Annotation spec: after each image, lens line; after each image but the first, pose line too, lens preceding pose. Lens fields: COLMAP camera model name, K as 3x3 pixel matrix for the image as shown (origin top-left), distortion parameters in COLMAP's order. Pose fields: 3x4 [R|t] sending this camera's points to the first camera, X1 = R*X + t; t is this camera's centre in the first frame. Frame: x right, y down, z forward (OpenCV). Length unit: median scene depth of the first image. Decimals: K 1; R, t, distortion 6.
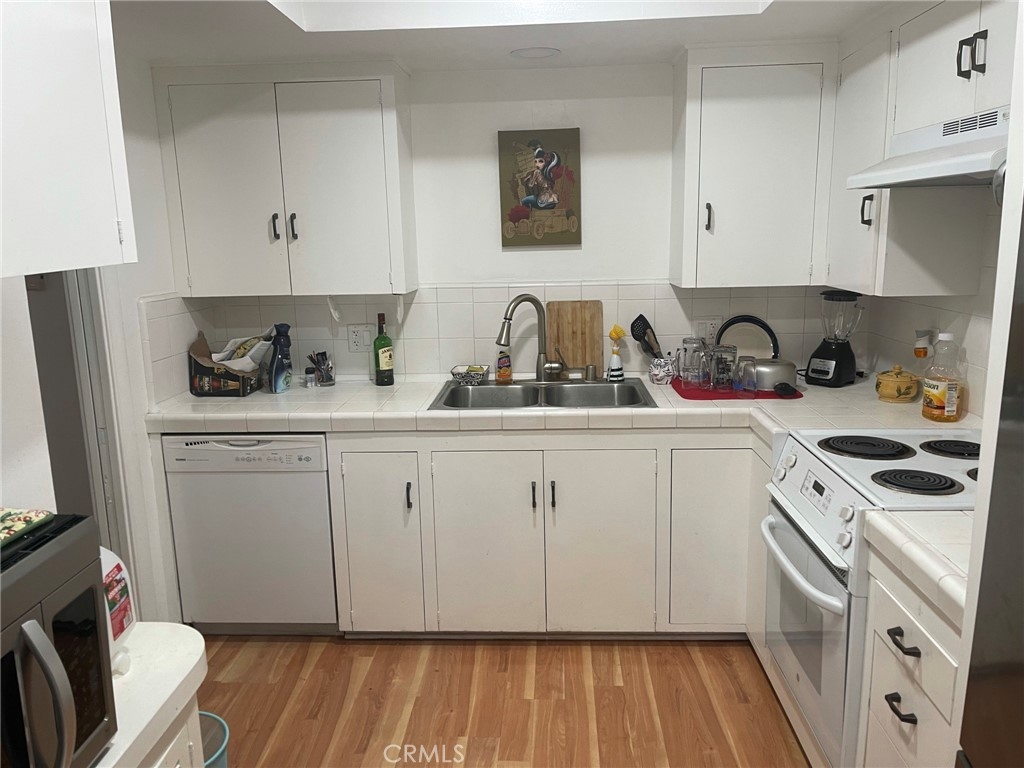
lens RADIAL K [[773.7, 0, 511.0], [0, 773.7, 382.6], [0, 0, 1]] dist [0.059308, -0.071060]
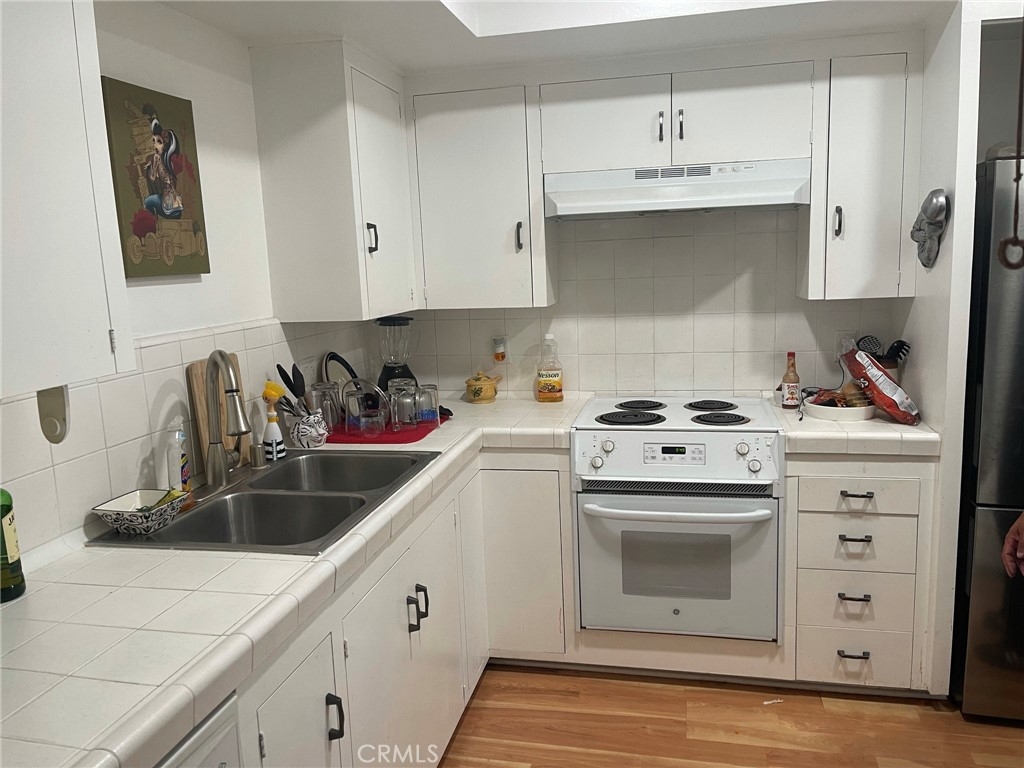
lens RADIAL K [[773.7, 0, 513.0], [0, 773.7, 383.8], [0, 0, 1]] dist [0.059308, -0.071060]
pose [[0.164320, -0.140191, 0.976394, -0.548606], [0.222878, 0.969527, 0.101697, -0.097521], [-0.960898, 0.200906, 0.190558, 0.645939]]
